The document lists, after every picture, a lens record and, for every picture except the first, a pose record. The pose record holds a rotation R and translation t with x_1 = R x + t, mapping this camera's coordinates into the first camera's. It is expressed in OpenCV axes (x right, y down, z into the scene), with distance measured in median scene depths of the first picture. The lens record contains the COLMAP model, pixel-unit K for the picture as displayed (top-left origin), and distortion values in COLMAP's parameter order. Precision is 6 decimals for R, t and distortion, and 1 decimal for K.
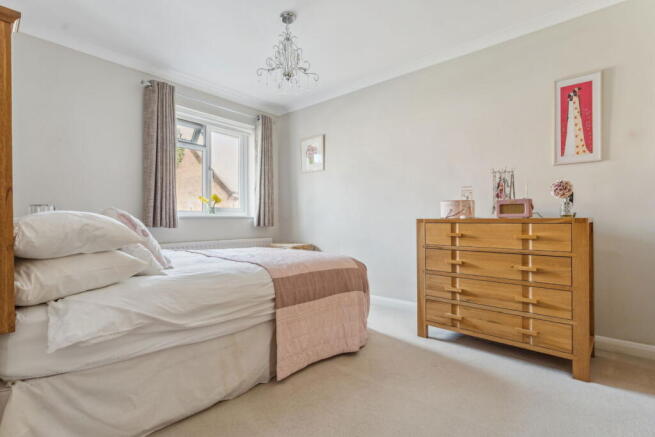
lens RADIAL K [[322.1, 0, 327.5], [0, 322.1, 218.5], [0, 0, 1]] dist [-0.000975, -0.000221]
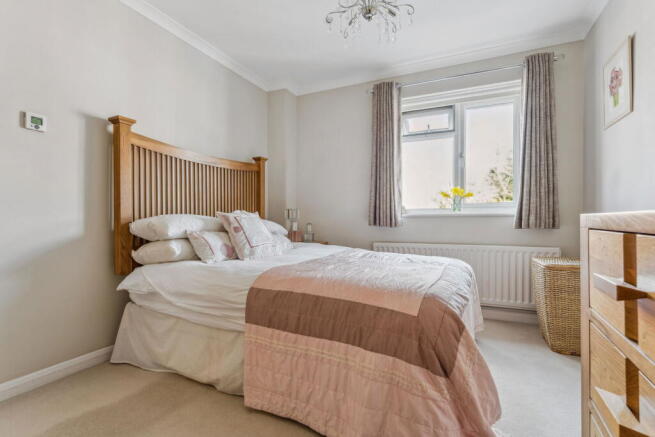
lens RADIAL K [[322.1, 0, 327.5], [0, 322.1, 218.5], [0, 0, 1]] dist [-0.000975, -0.000221]
pose [[0.232942, -0.000665, -0.972490, 0.425102], [0.008130, 0.999966, 0.001264, 0.000220], [0.972457, -0.008201, 0.232939, 0.580153]]
